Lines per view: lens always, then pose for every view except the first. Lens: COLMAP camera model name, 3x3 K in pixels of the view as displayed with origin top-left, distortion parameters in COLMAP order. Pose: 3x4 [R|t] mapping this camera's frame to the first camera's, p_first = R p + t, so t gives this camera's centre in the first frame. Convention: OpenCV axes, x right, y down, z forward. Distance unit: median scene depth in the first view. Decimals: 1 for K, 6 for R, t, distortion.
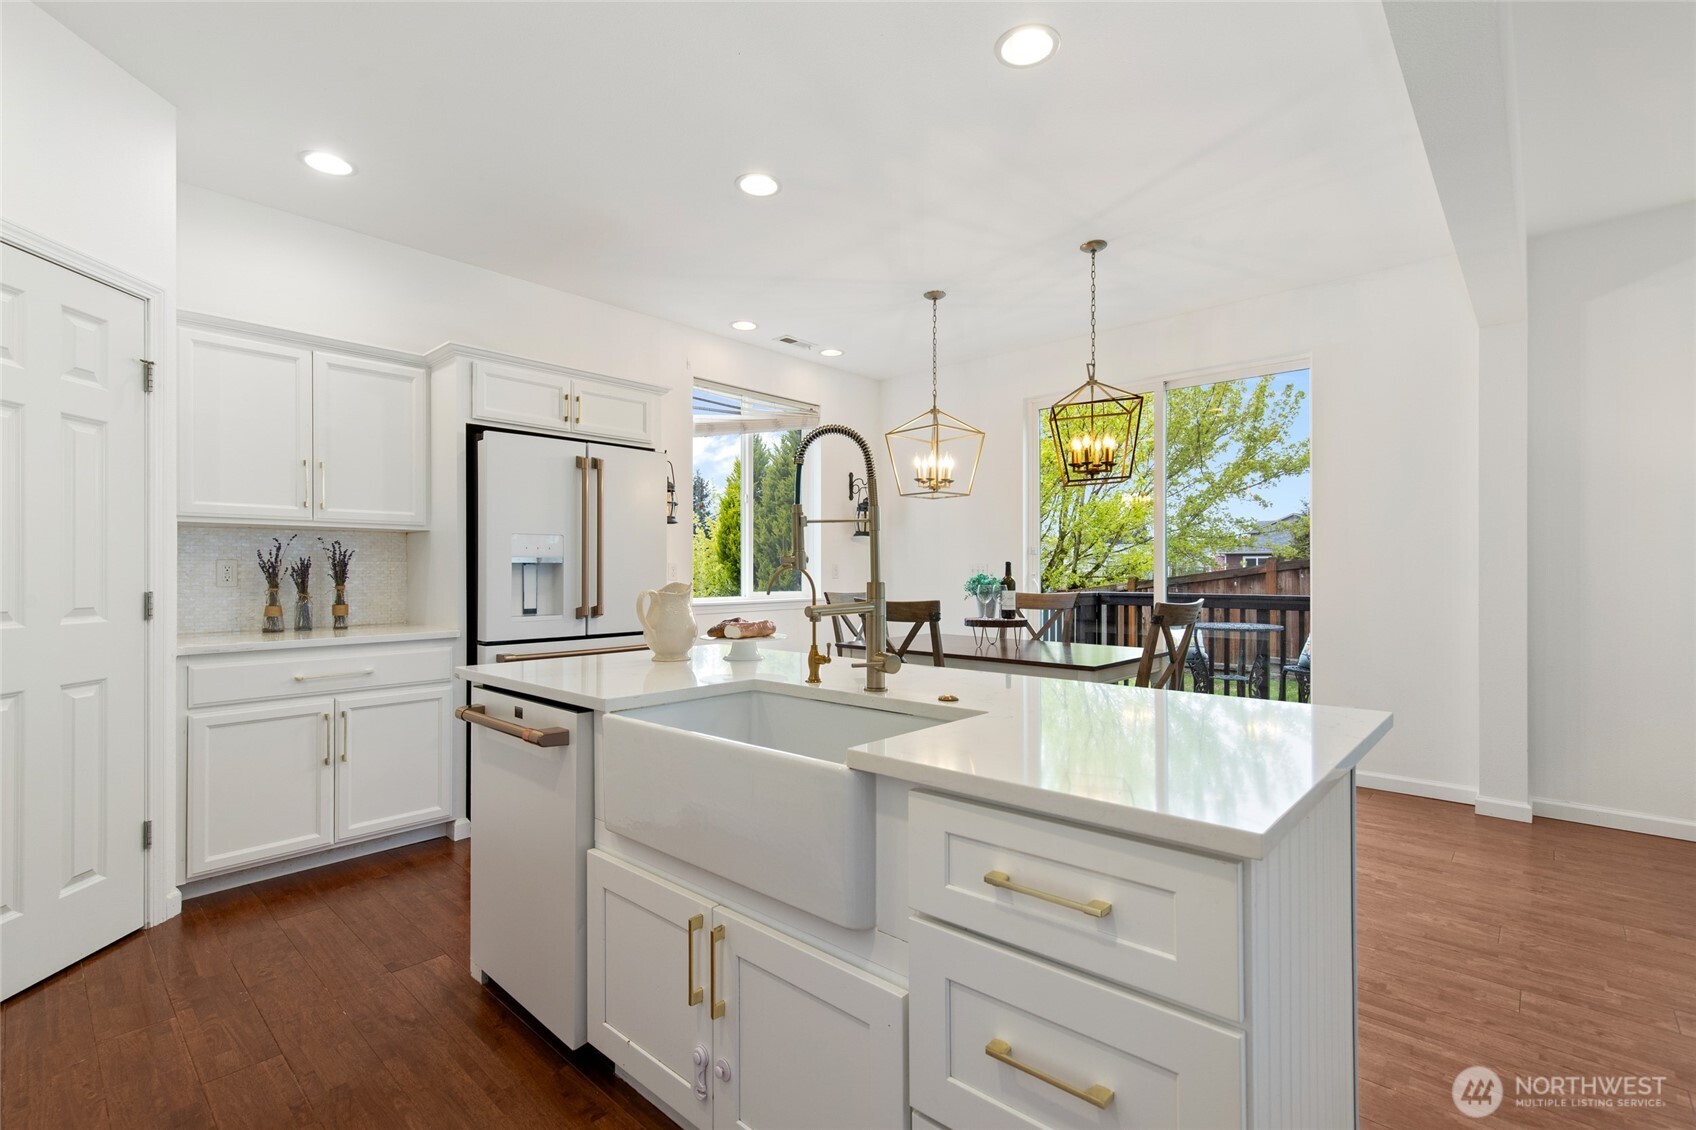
lens RADIAL K [[764.4, 0, 848.0], [0, 764.4, 565.0], [0, 0, 1]] dist [0.000163, 0.000031]
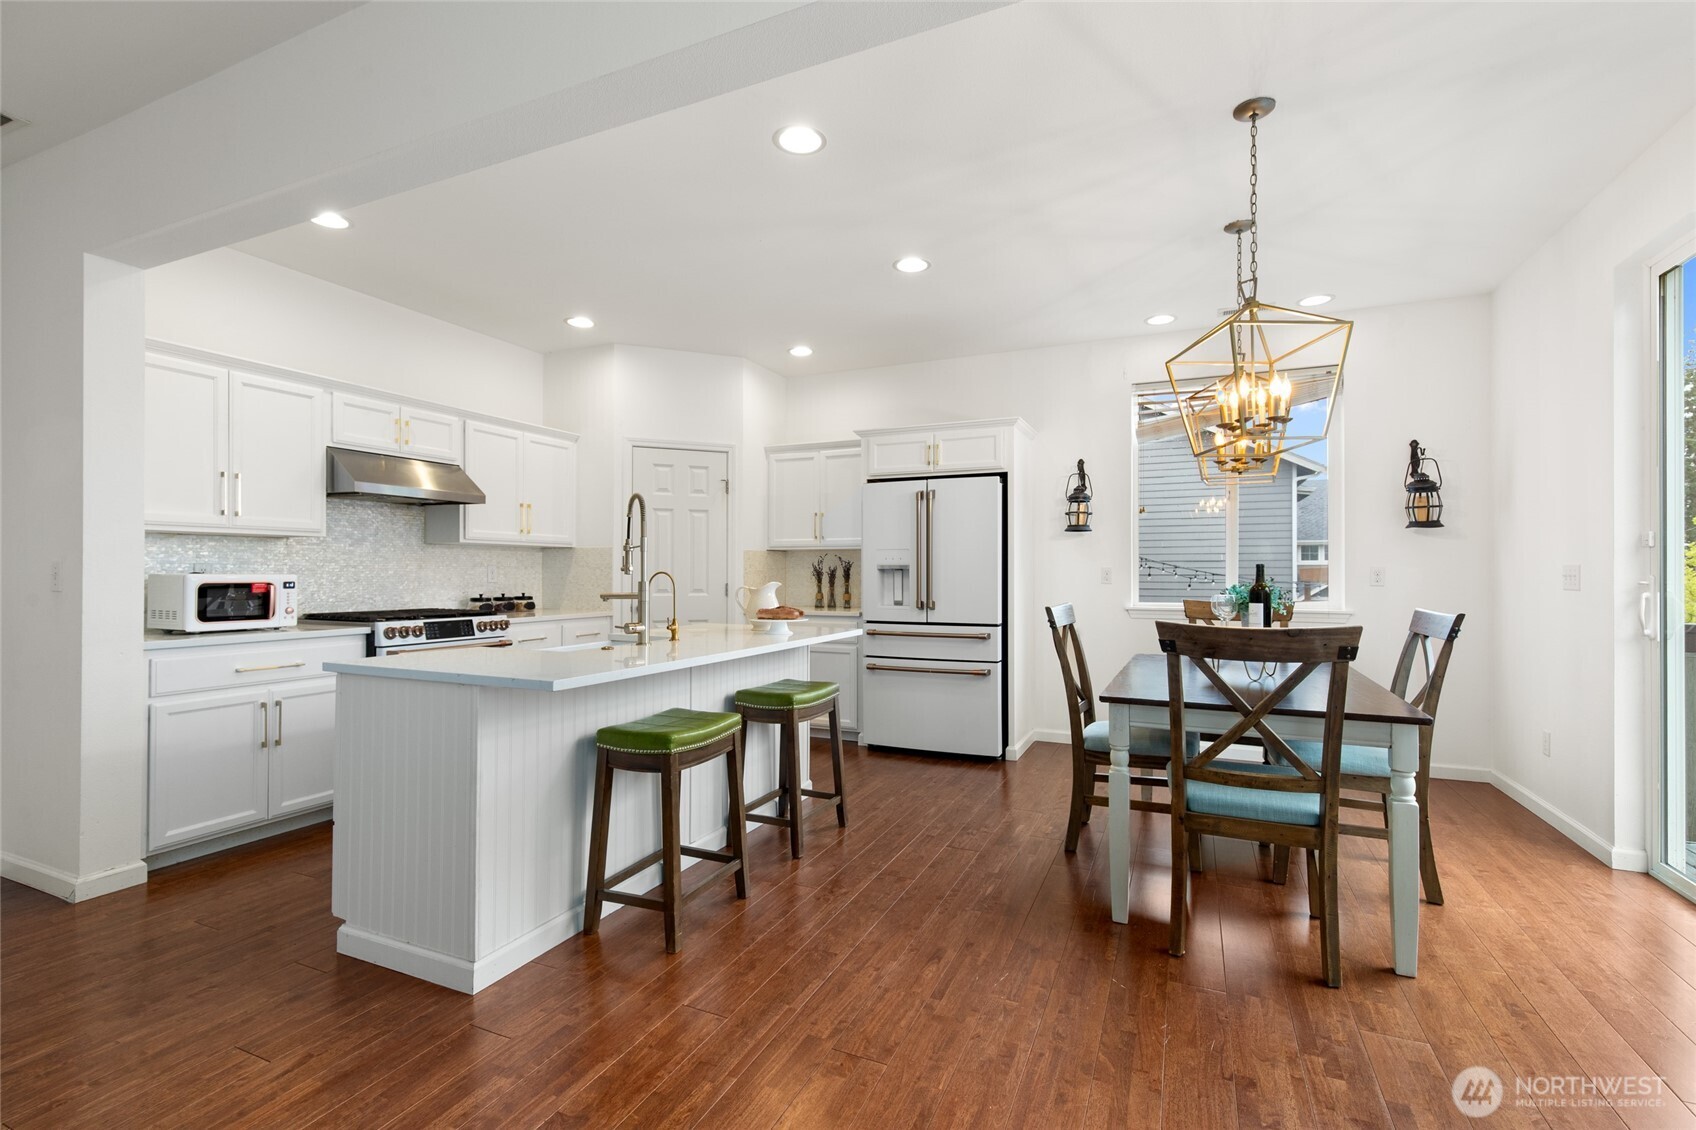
lens RADIAL K [[764.4, 0, 848.0], [0, 764.4, 565.0], [0, 0, 1]] dist [0.000163, 0.000031]
pose [[0.301494, -0.007268, -0.953440, 0.961704], [0.006160, 0.999965, -0.005675, -0.002847], [0.953448, -0.004162, 0.301528, 0.488365]]
